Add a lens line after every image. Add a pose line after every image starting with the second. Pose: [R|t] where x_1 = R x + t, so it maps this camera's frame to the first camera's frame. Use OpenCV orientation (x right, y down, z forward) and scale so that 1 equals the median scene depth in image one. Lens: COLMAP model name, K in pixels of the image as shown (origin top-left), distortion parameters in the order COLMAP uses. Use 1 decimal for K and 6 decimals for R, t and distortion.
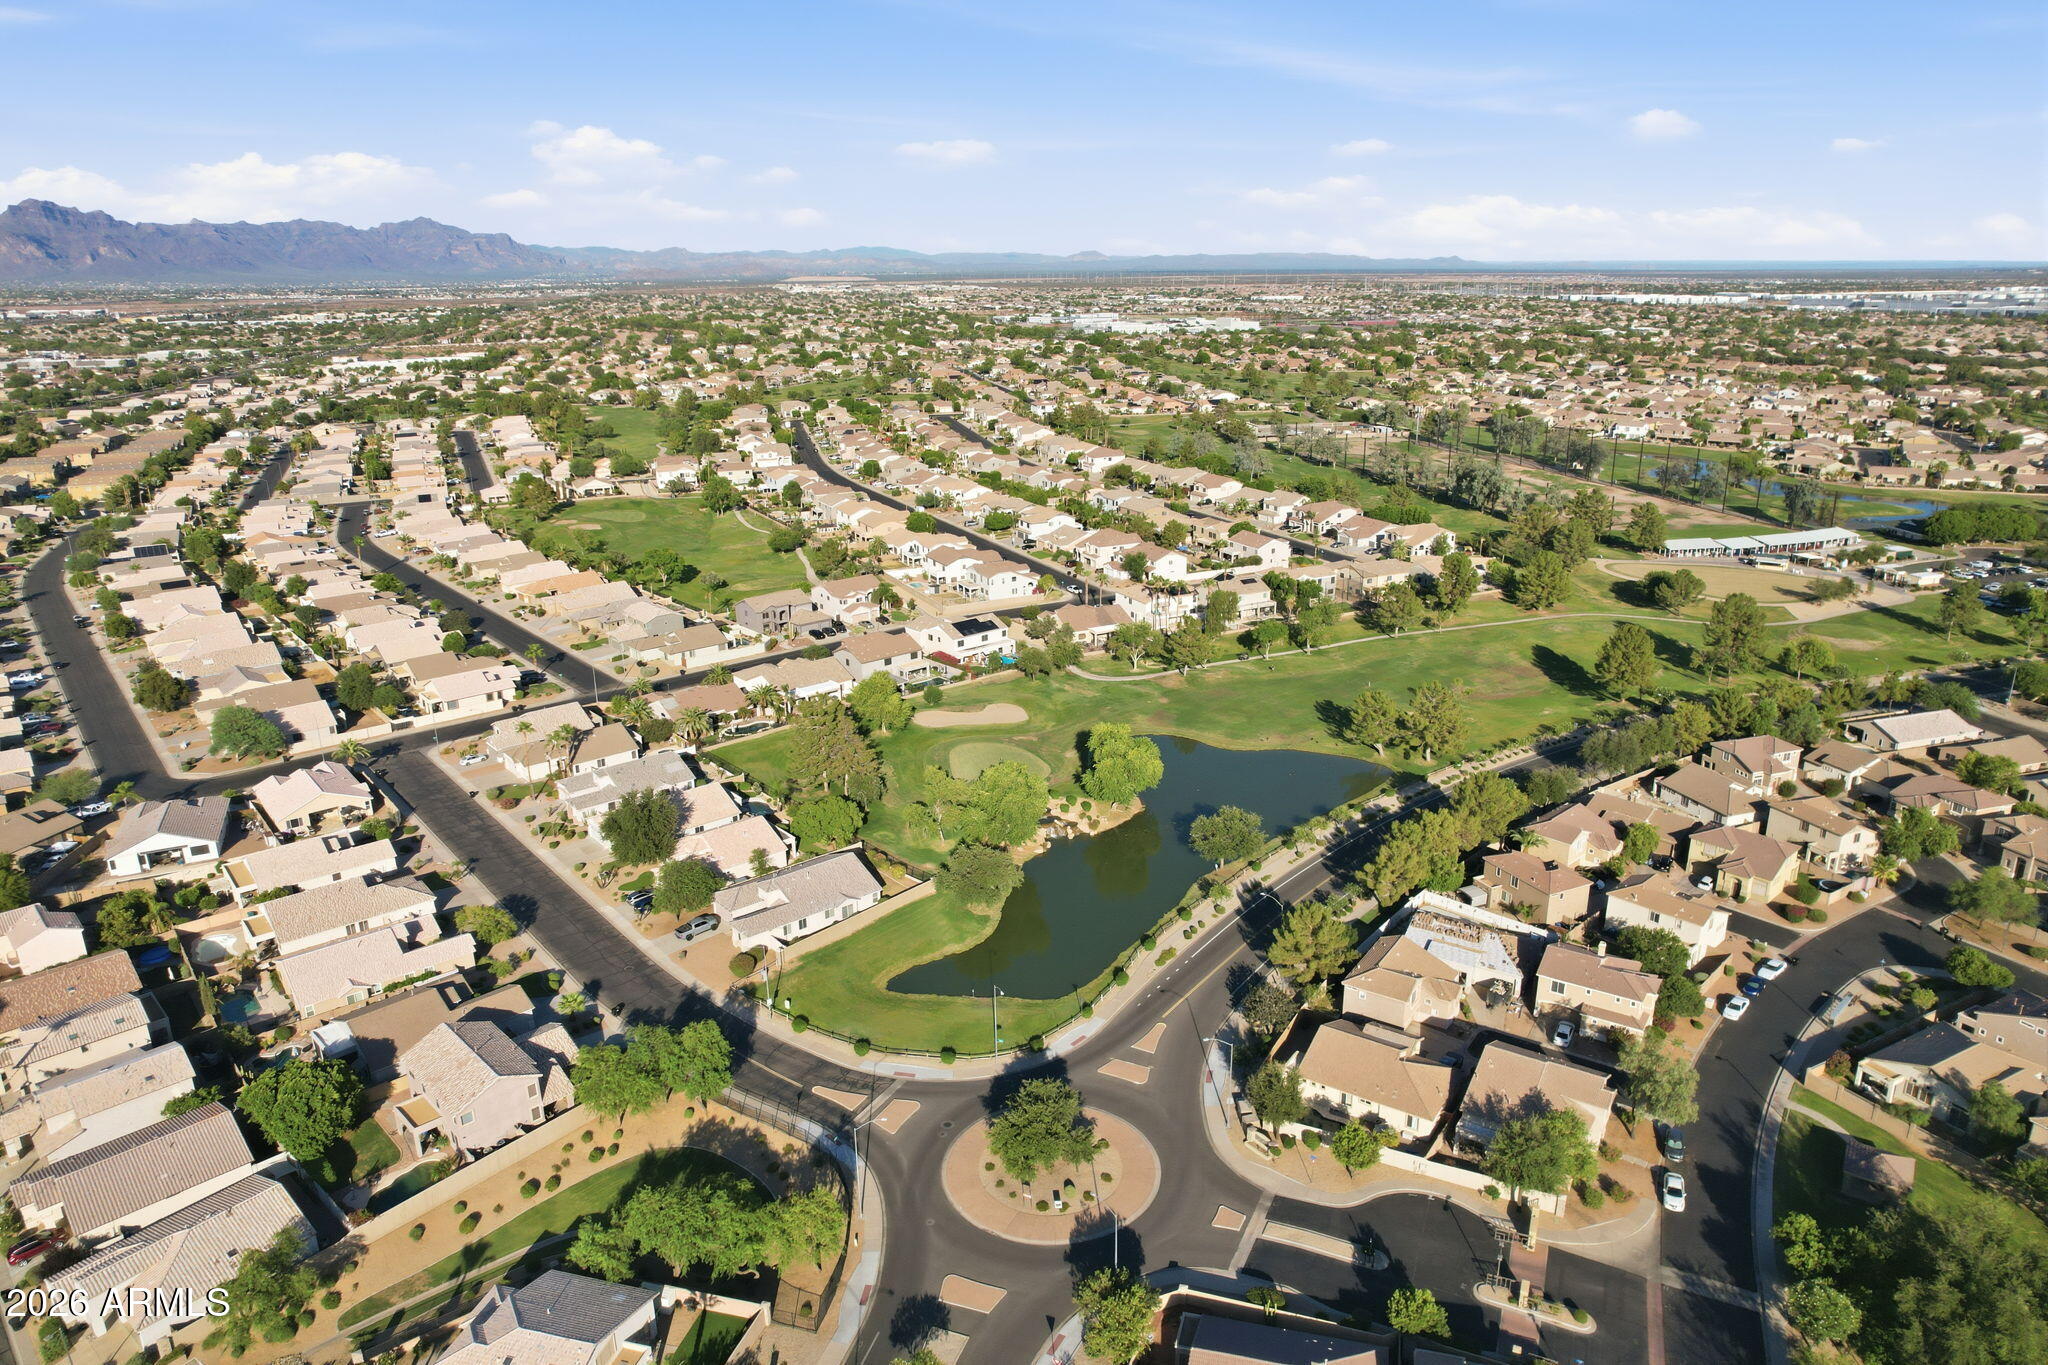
lens RADIAL K [[1295.4, 0, 1032.8], [0, 1295.4, 691.1], [0, 0, 1]] dist [-0.091866, 0.081706]
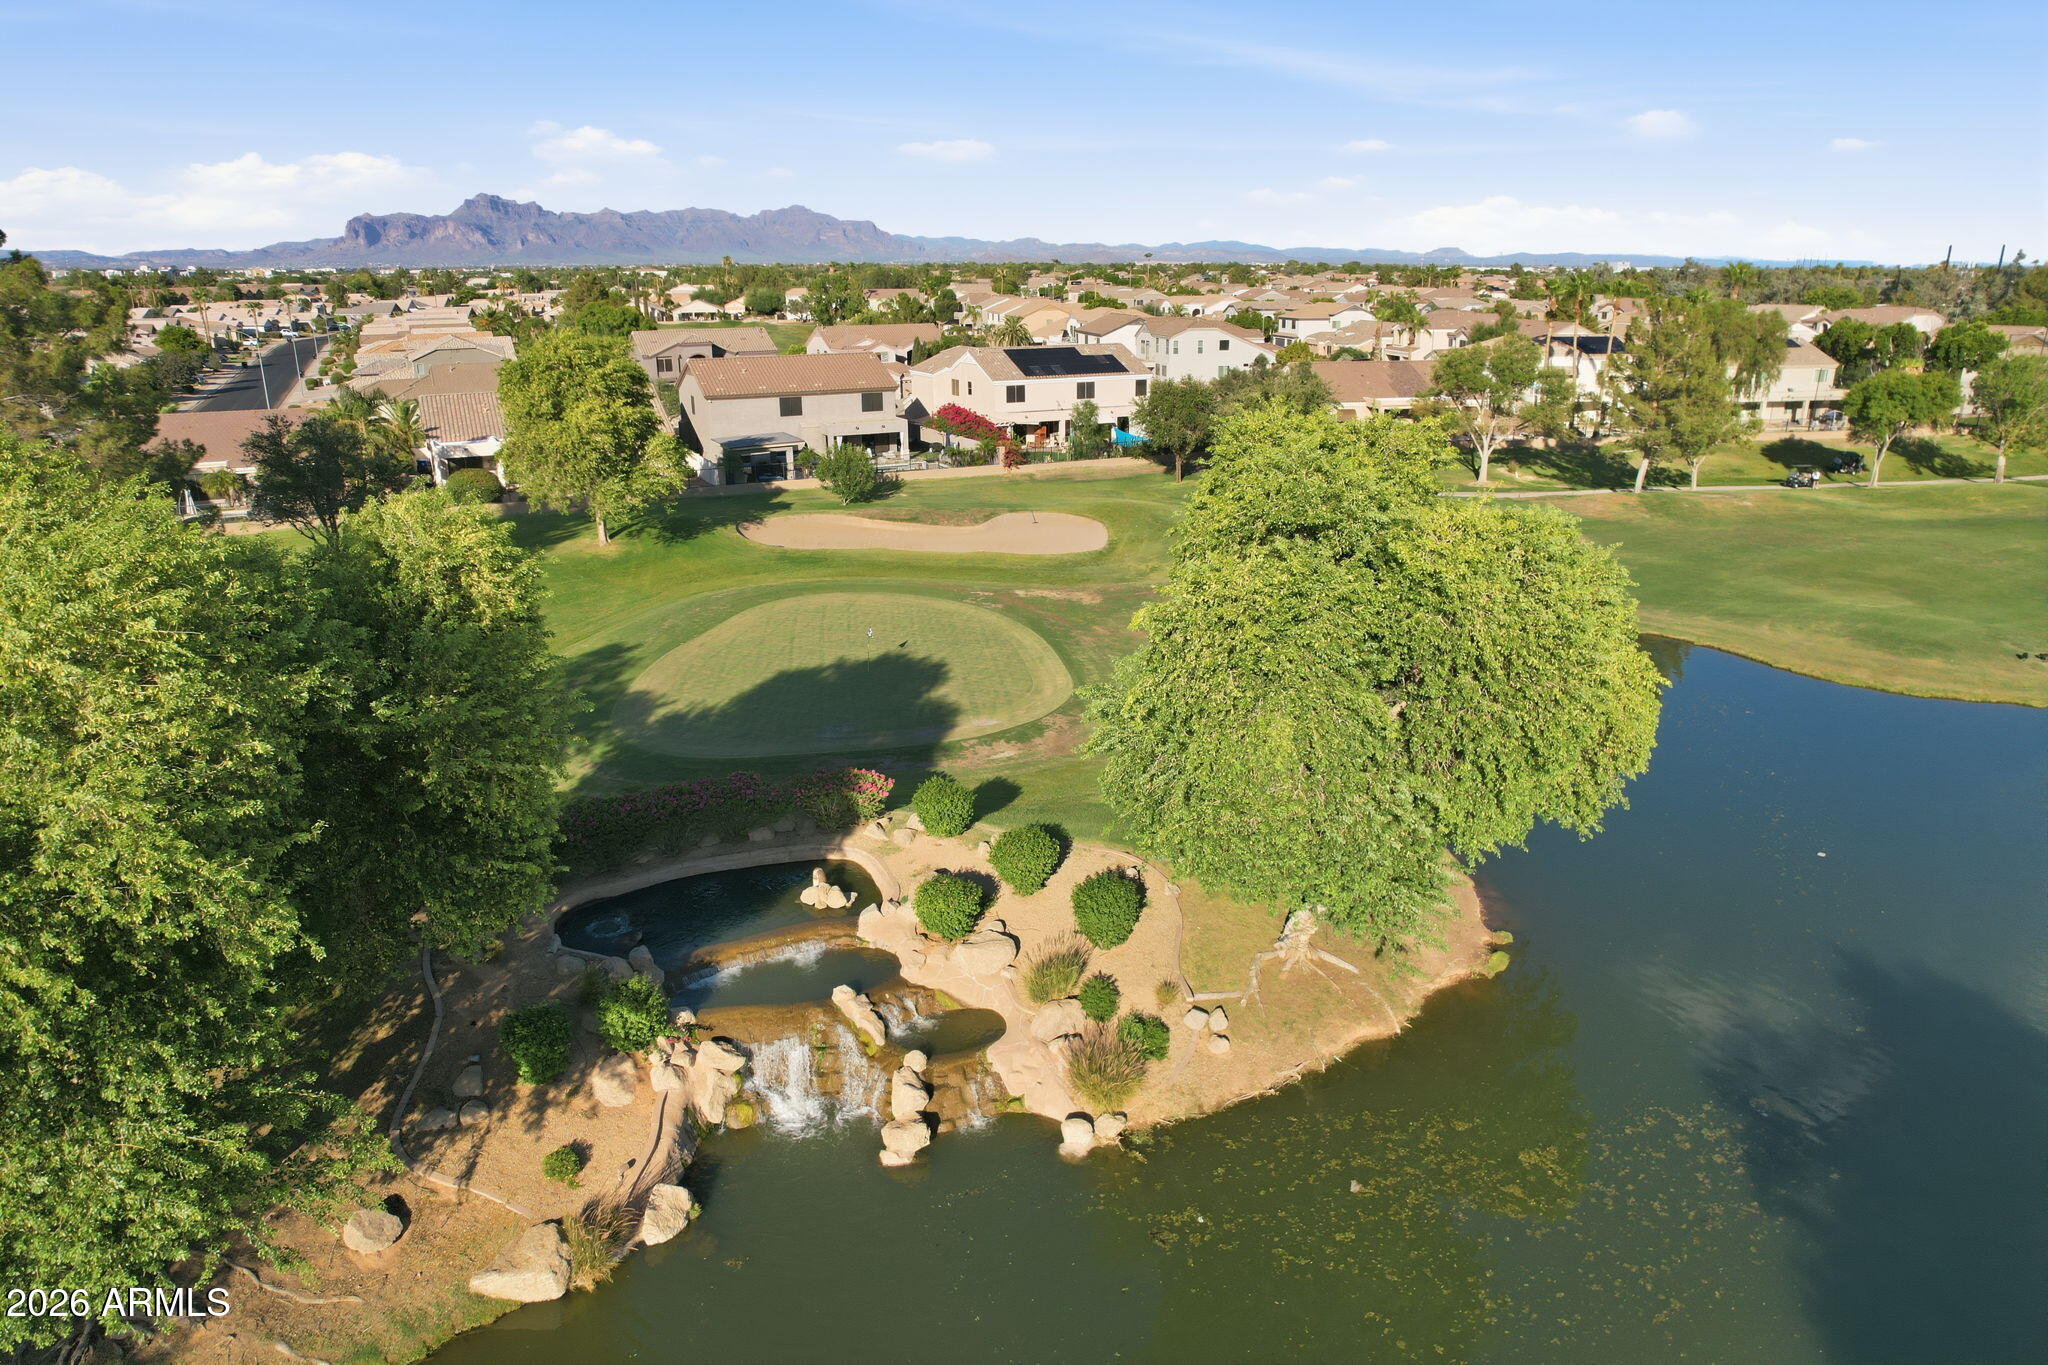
lens RADIAL K [[1295.4, 0, 1032.8], [0, 1295.4, 691.1], [0, 0, 1]] dist [-0.091866, 0.081706]
pose [[0.966814, 0.085368, -0.240795, 0.028968], [-0.084788, 0.996317, 0.012788, 0.027214], [0.241000, 0.008053, 0.970492, 0.369159]]
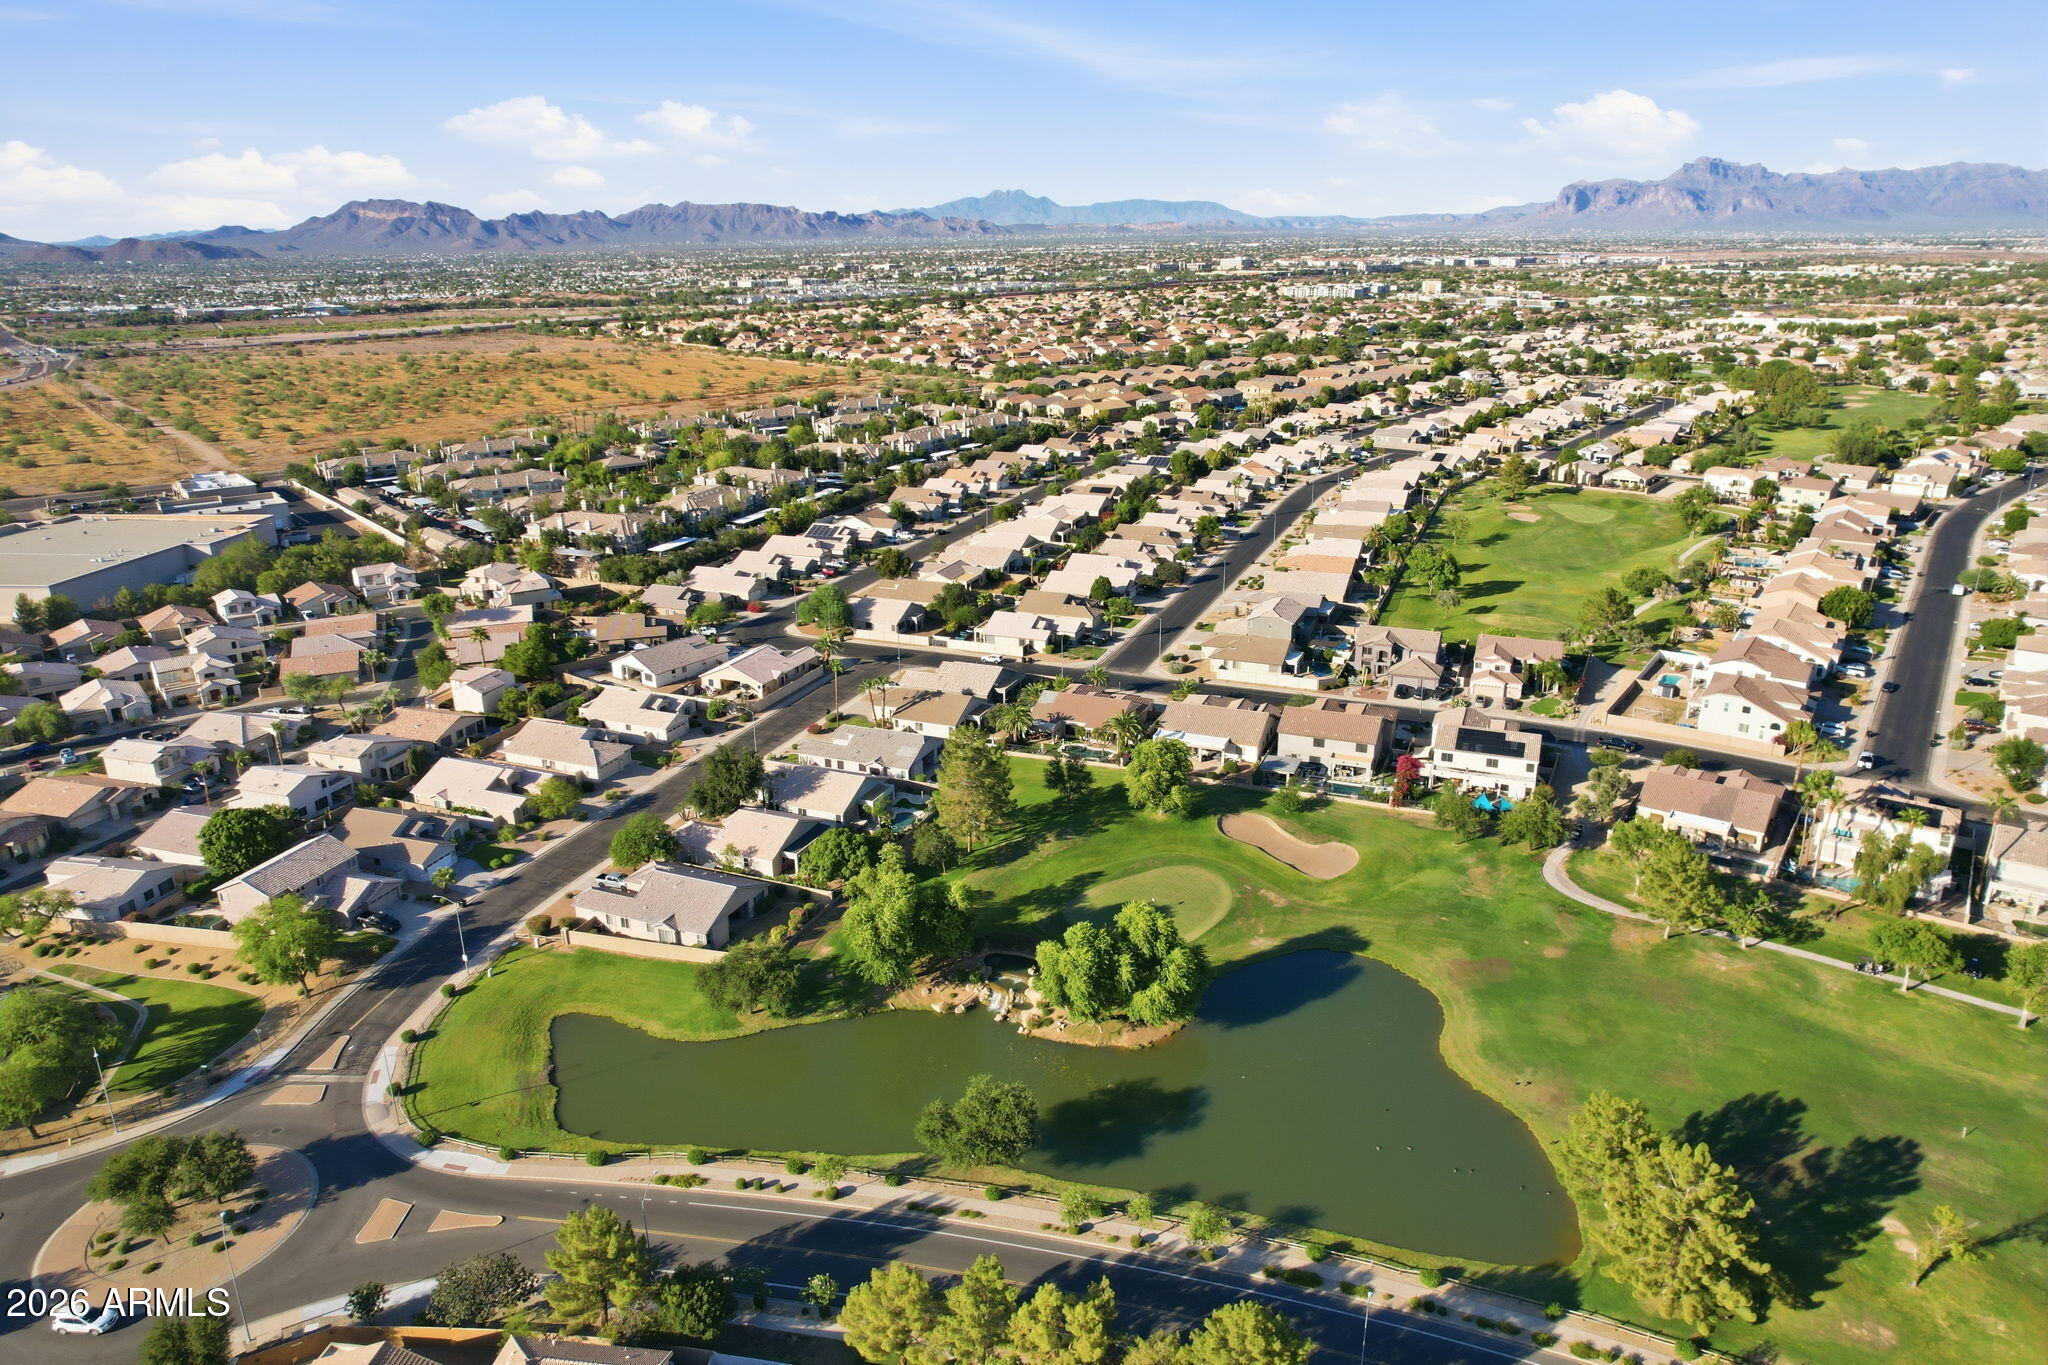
lens RADIAL K [[1295.4, 0, 1032.8], [0, 1295.4, 691.1], [0, 0, 1]] dist [-0.091866, 0.081706]
pose [[0.450260, 0.301058, -0.840613, 0.252901], [-0.270659, 0.943168, 0.192813, -0.088489], [0.850888, 0.140703, 0.506155, 0.260878]]
